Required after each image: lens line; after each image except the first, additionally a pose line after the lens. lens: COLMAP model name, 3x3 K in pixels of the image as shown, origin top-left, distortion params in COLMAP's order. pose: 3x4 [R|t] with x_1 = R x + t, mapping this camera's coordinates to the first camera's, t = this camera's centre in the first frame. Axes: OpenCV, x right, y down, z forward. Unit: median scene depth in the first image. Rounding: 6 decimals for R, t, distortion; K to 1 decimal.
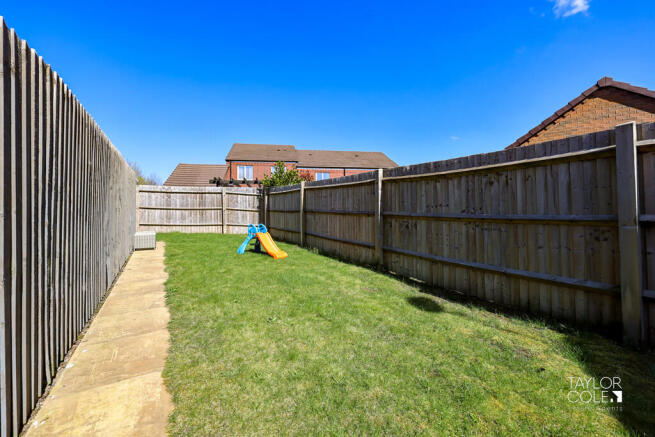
lens RADIAL K [[265.2, 0, 326.5], [0, 265.2, 219.3], [0, 0, 1]] dist [-0.000136, 0.000042]
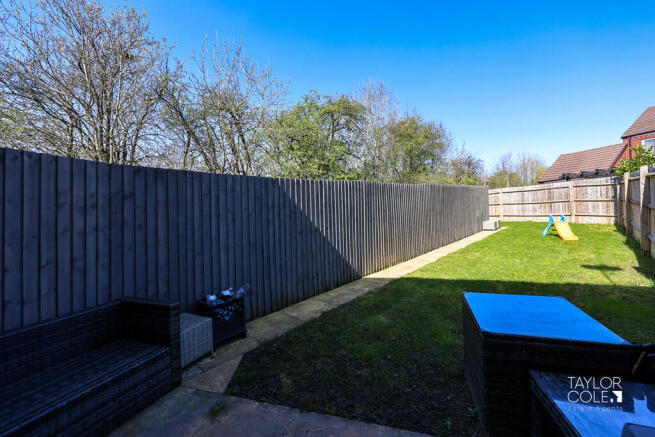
lens RADIAL K [[265.2, 0, 327.3], [0, 265.2, 216.7], [0, 0, 1]] dist [-0.000136, 0.000042]
pose [[0.245665, -0.005279, -0.969340, 0.450697], [0.033859, 0.999422, 0.003138, -0.010821], [0.968763, -0.033592, 0.245702, -0.280223]]
